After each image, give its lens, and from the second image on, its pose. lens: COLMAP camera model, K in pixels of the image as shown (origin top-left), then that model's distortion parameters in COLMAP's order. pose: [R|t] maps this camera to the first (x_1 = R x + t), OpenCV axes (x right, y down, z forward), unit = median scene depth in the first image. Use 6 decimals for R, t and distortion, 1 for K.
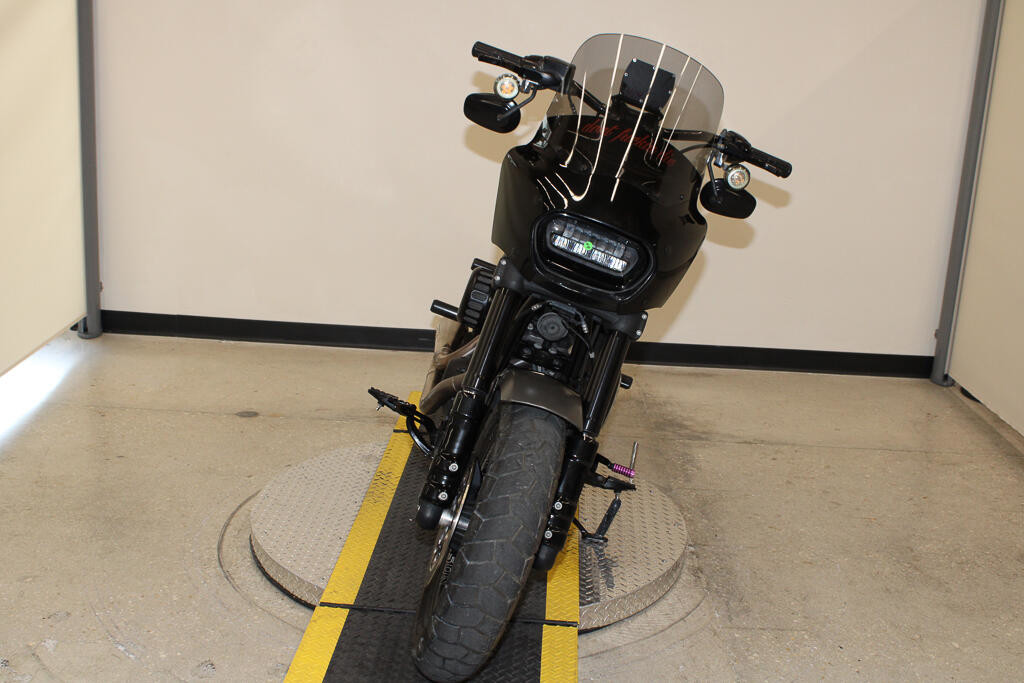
lens RADIAL K [[1179.4, 0, 512.5], [0, 1179.4, 340.7], [0, 0, 1]] dist [-0.105508, 0.158140]
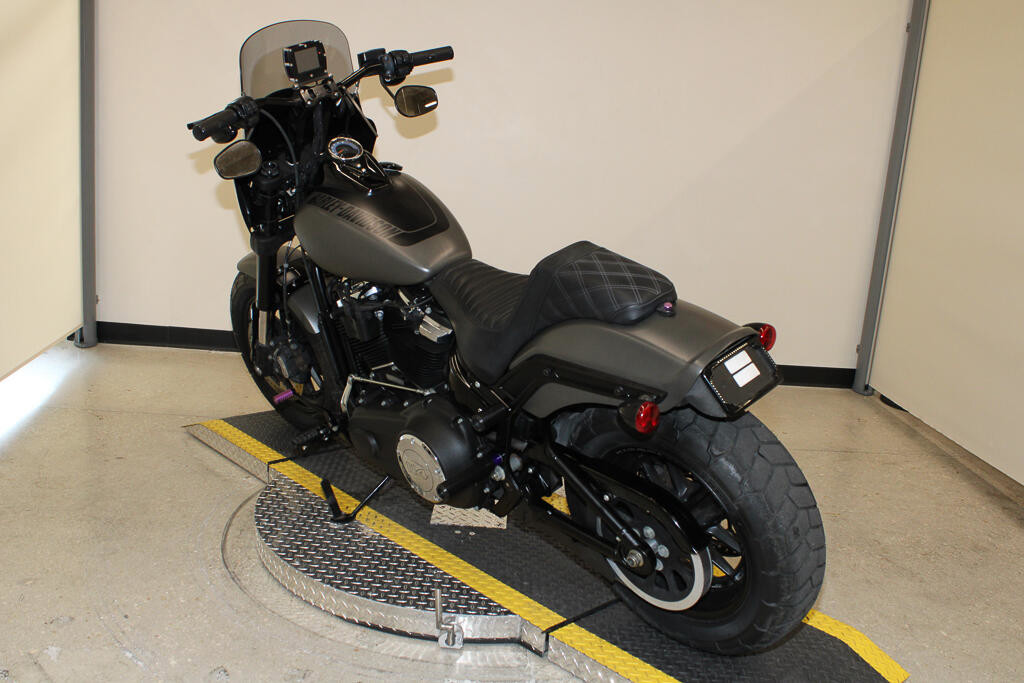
lens RADIAL K [[988.0, 0, 513.7], [0, 988.0, 342.4], [0, 0, 1]] dist [-0.140873, 0.152220]
pose [[0.996808, 0.006414, 0.079580, -0.064067], [-0.004525, 0.999704, -0.023895, 0.018004], [-0.079710, 0.023459, 0.996542, 0.133967]]
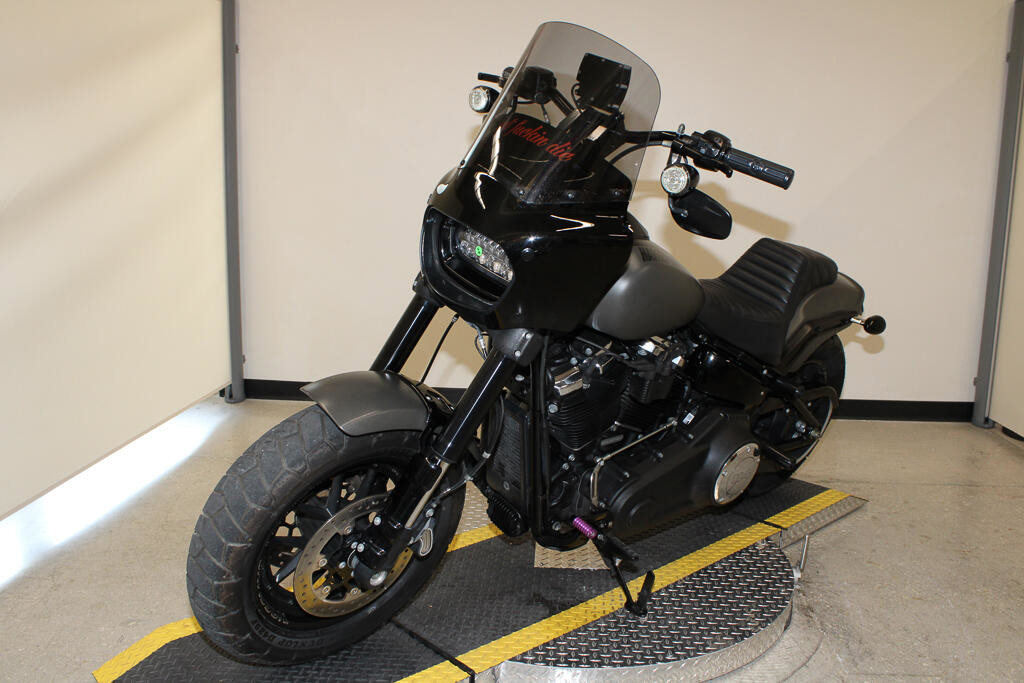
lens RADIAL K [[862.7, 0, 511.6], [0, 862.7, 341.1], [0, 0, 1]] dist [-0.166782, 0.150195]
pose [[0.996452, -0.028154, -0.079309, -0.024052], [0.020577, 0.995286, -0.094779, 0.032503], [0.081603, 0.092811, 0.992334, 0.250893]]
